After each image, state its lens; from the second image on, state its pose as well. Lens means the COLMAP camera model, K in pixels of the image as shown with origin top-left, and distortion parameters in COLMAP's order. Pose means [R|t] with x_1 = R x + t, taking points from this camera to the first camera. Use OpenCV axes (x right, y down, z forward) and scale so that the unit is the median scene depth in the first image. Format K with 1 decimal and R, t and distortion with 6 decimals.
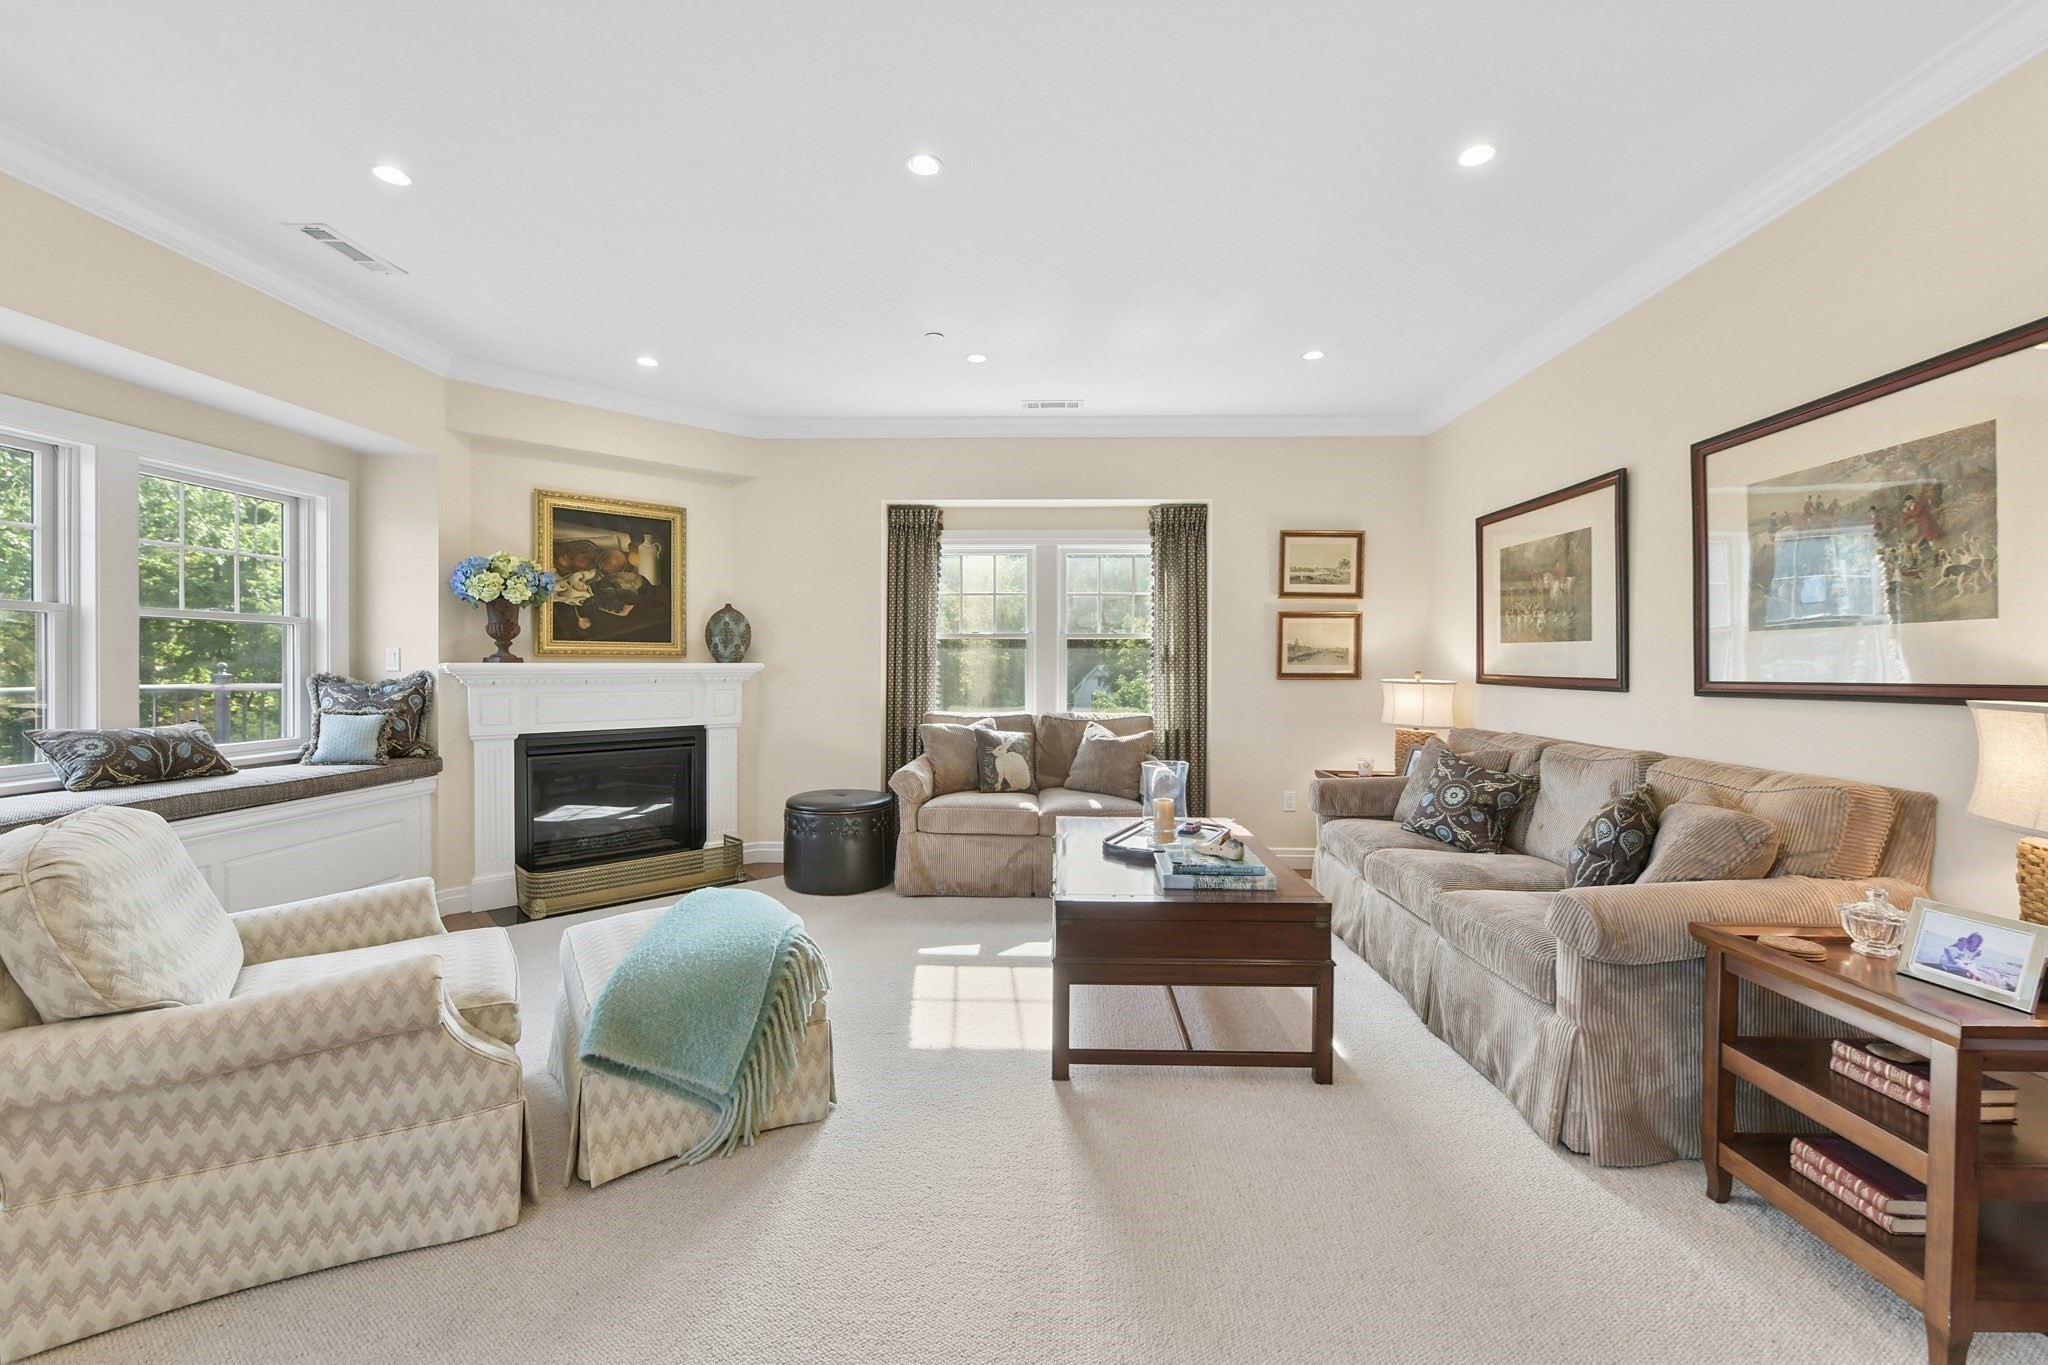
lens RADIAL K [[819.1, 0, 1037.0], [0, 819.1, 672.2], [0, 0, 1]] dist [-0.004604, -0.000461]
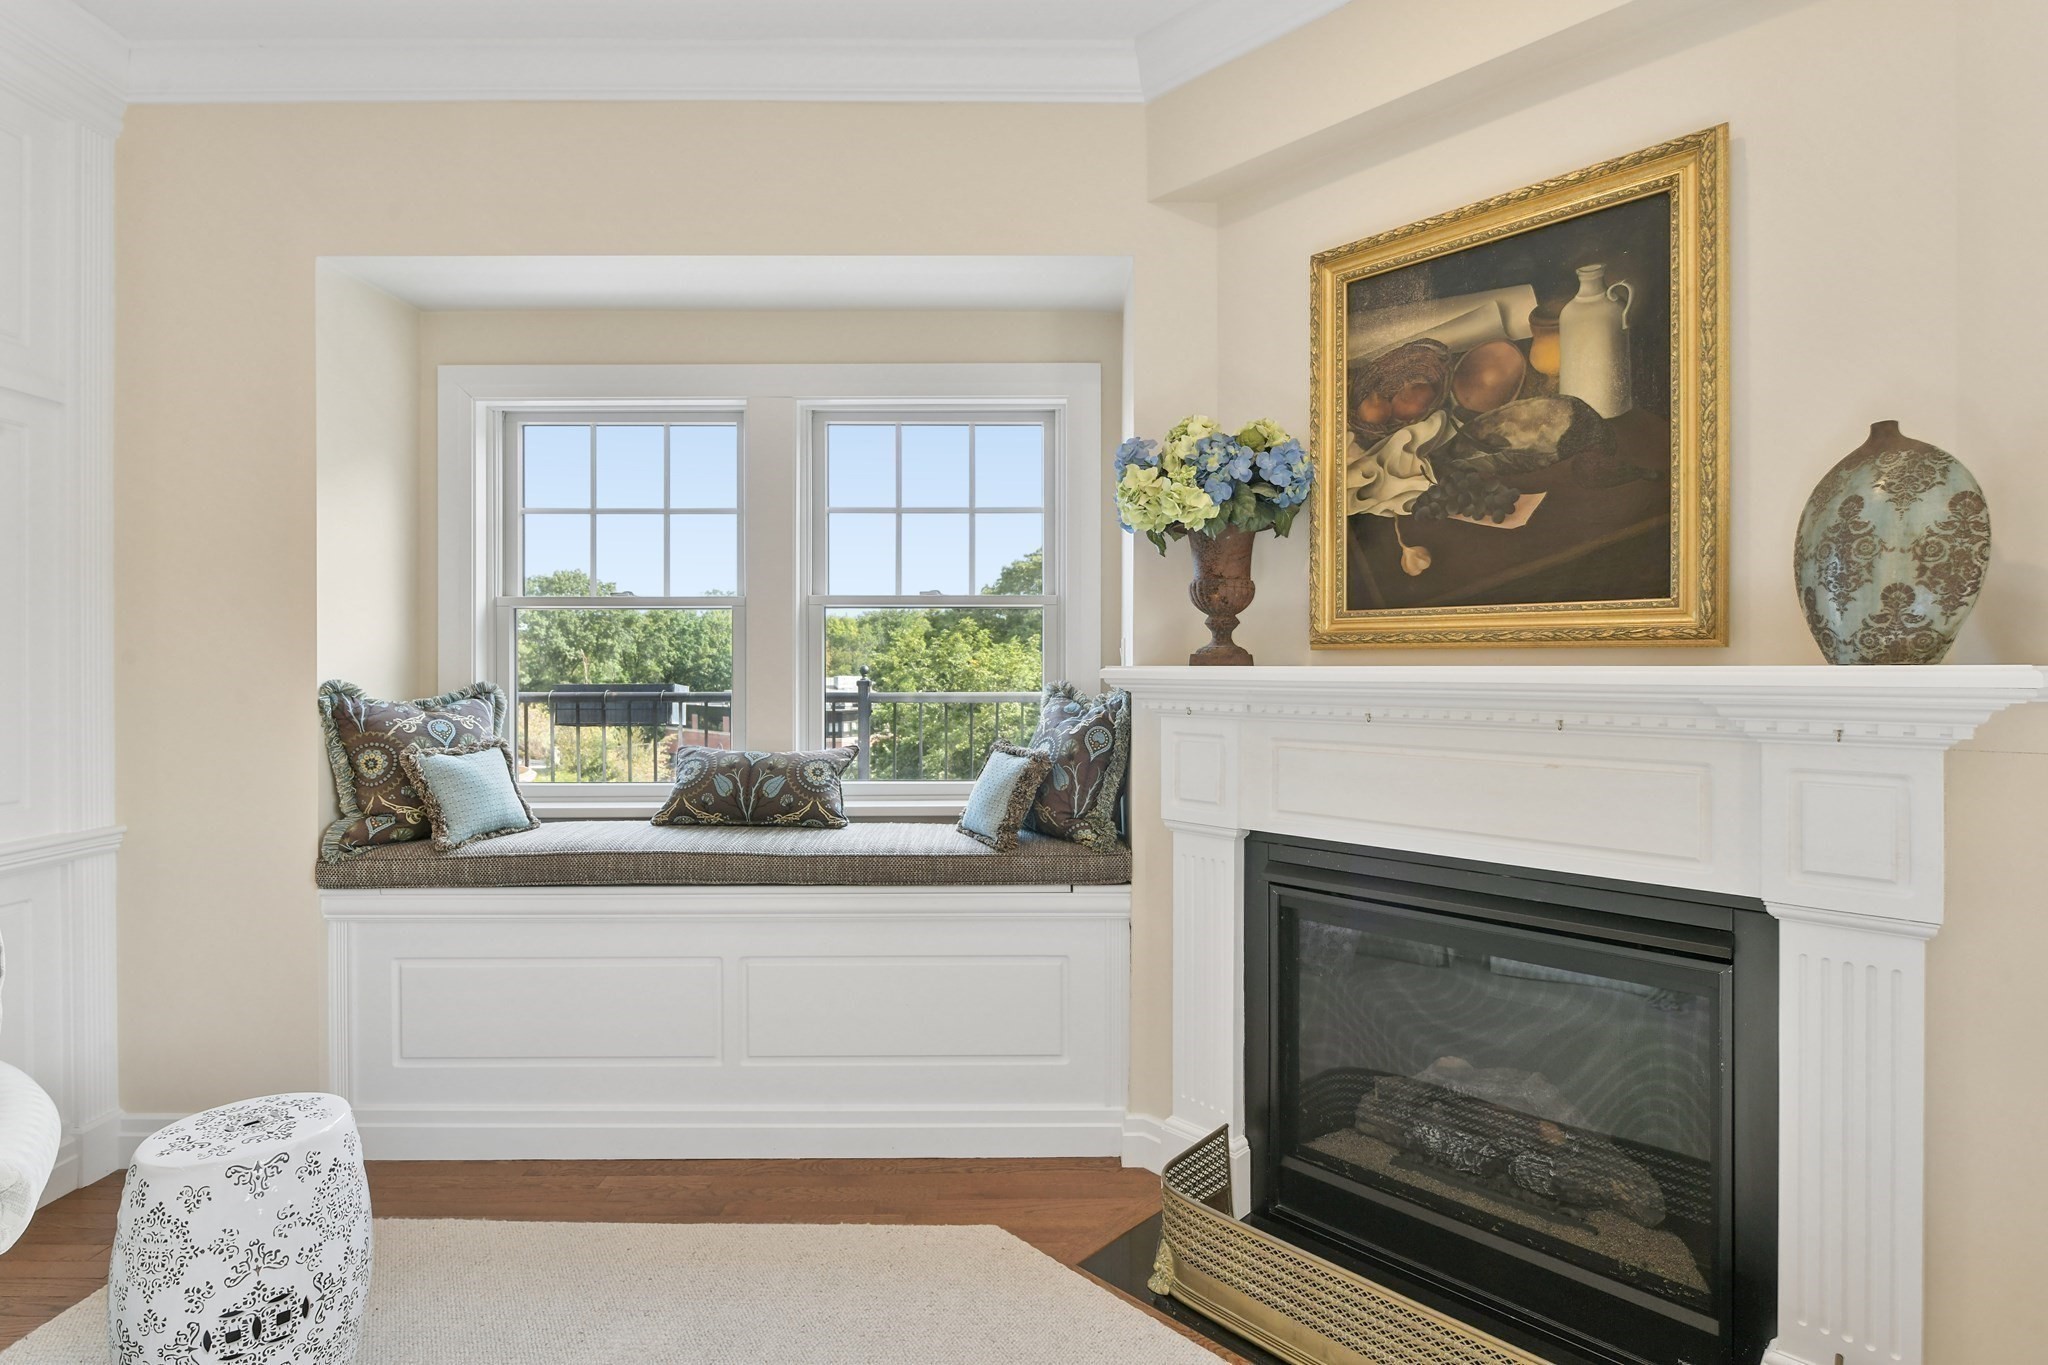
lens RADIAL K [[1004.9, 0, 1027.0], [0, 1004.9, 657.6], [0, 0, 1]] dist [-0.001992, -0.000289]
pose [[0.030851, -0.005380, -0.999510, -0.099353], [-0.006671, 0.999962, -0.005588, -0.011739], [0.999502, 0.006841, 0.030814, 0.847553]]
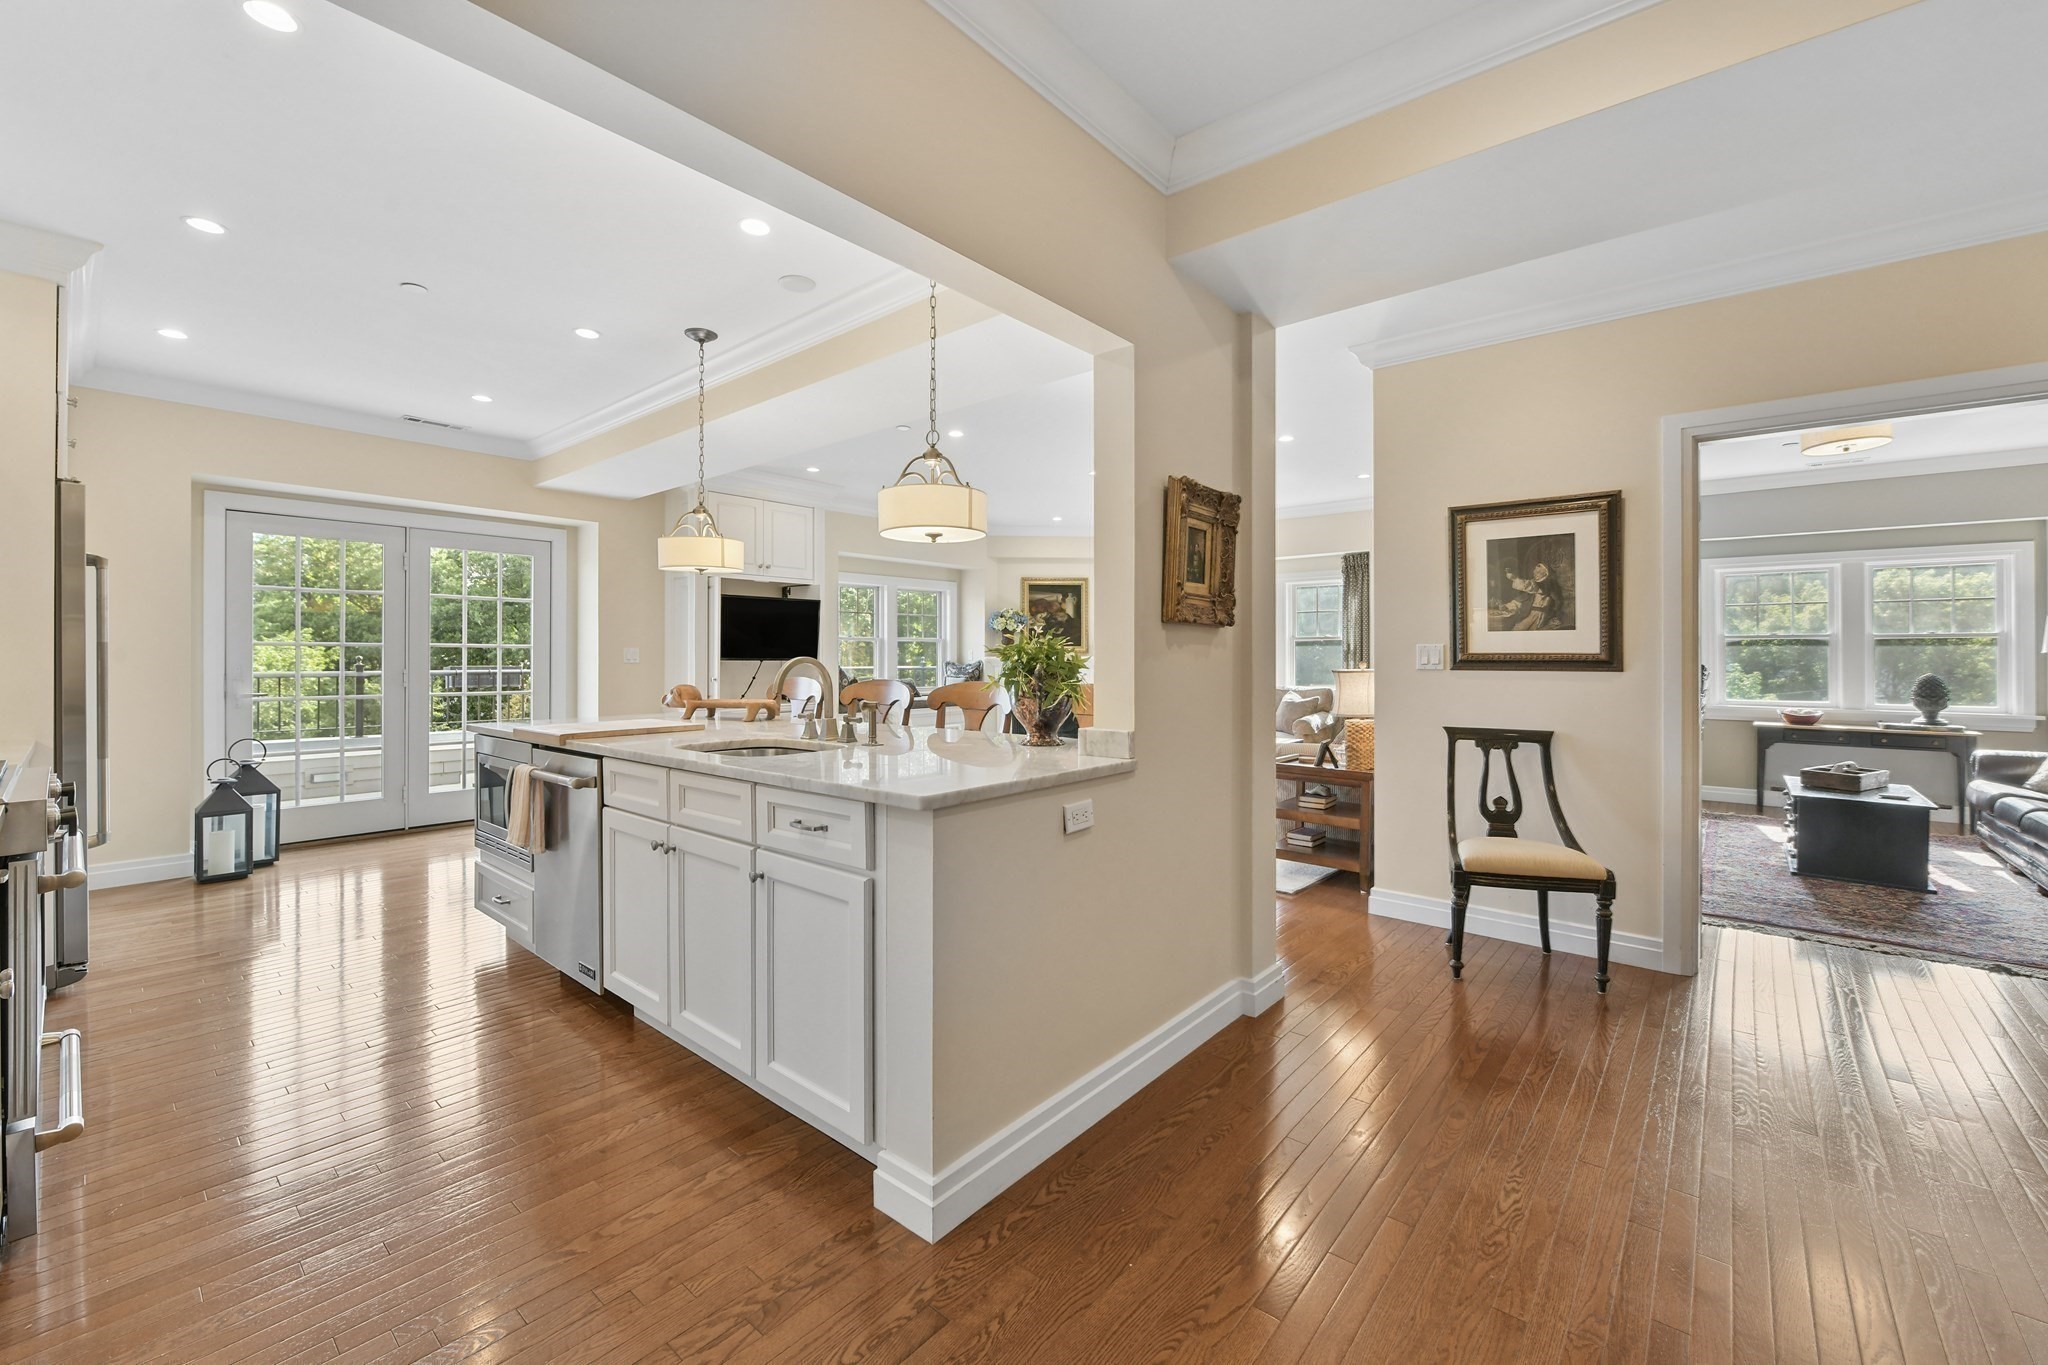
lens RADIAL K [[823.5, 0, 1032.3], [0, 823.5, 658.3], [0, 0, 1]] dist [-0.002497, -0.000737]
pose [[0.779562, -0.001940, -0.626322, 0.806828], [-0.003057, 0.999972, -0.006902, 0.009133], [0.626318, 0.007295, 0.779534, -0.718815]]
